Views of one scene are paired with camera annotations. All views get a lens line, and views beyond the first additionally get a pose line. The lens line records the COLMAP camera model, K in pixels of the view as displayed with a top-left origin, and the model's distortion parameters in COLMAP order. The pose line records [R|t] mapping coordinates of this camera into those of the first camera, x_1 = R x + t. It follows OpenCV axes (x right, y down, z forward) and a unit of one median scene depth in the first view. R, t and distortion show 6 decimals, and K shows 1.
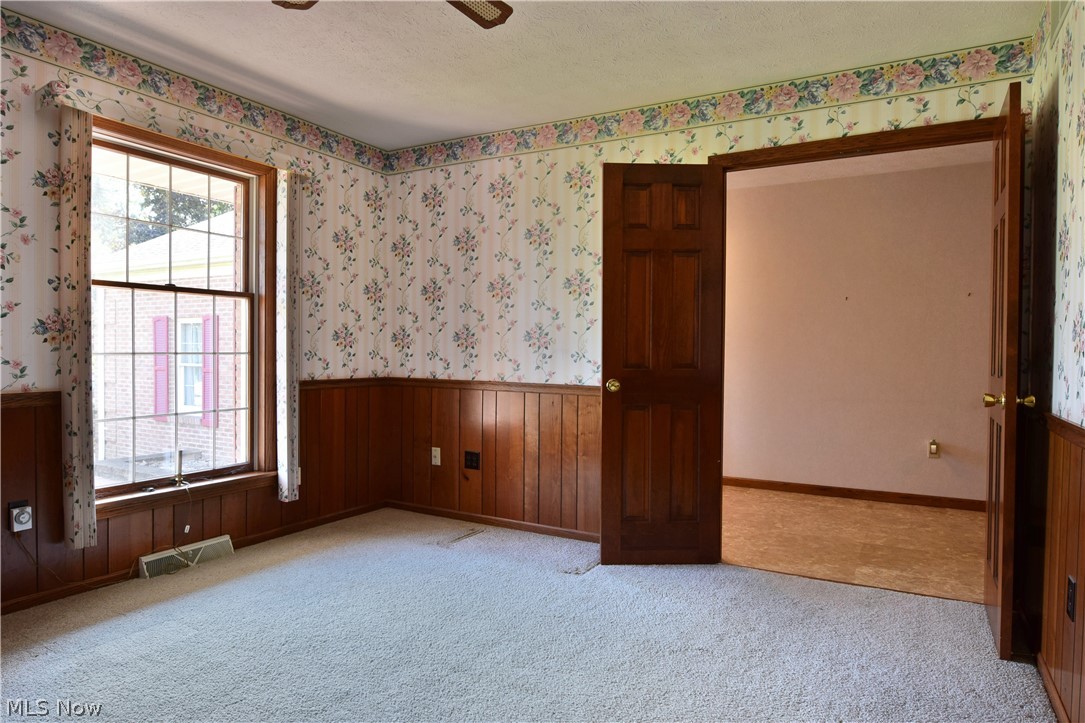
lens RADIAL K [[662.4, 0, 546.1], [0, 662.4, 363.3], [0, 0, 1]] dist [-0.011423, -0.005640]
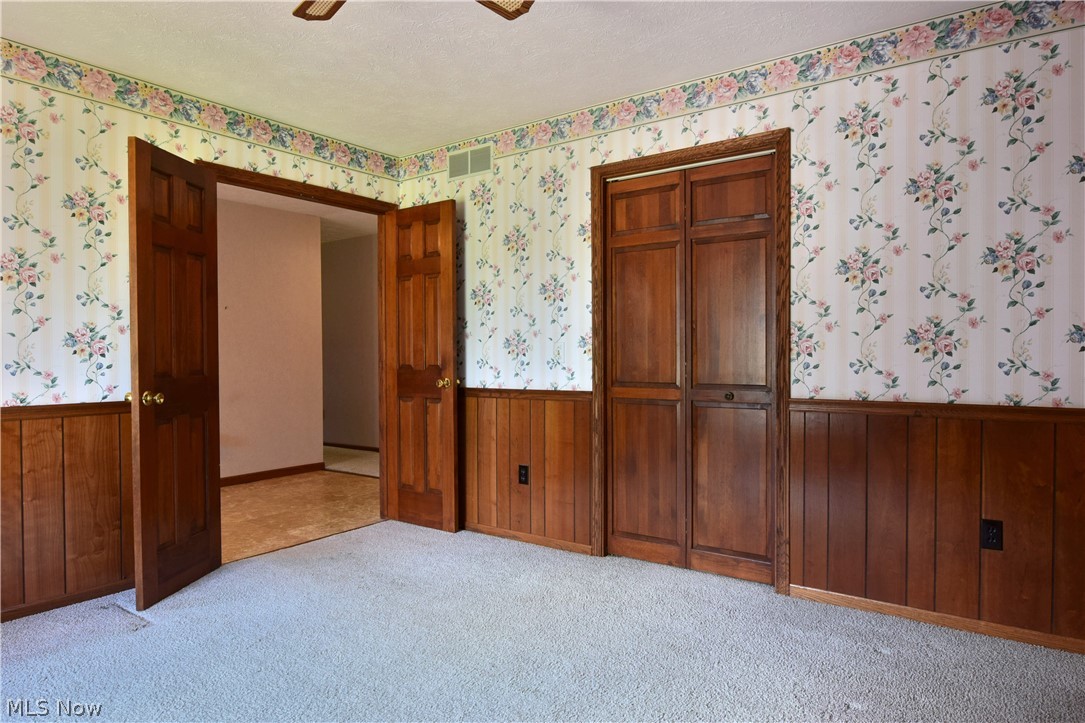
lens RADIAL K [[683.3, 0, 542.5], [0, 683.3, 361.5], [0, 0, 1]] dist [0.001196, -0.000996]
pose [[0.114062, -0.022028, 0.993229, -0.734520], [0.022621, 0.999553, 0.019571, -0.020987], [-0.993216, 0.020235, 0.114509, 0.388185]]
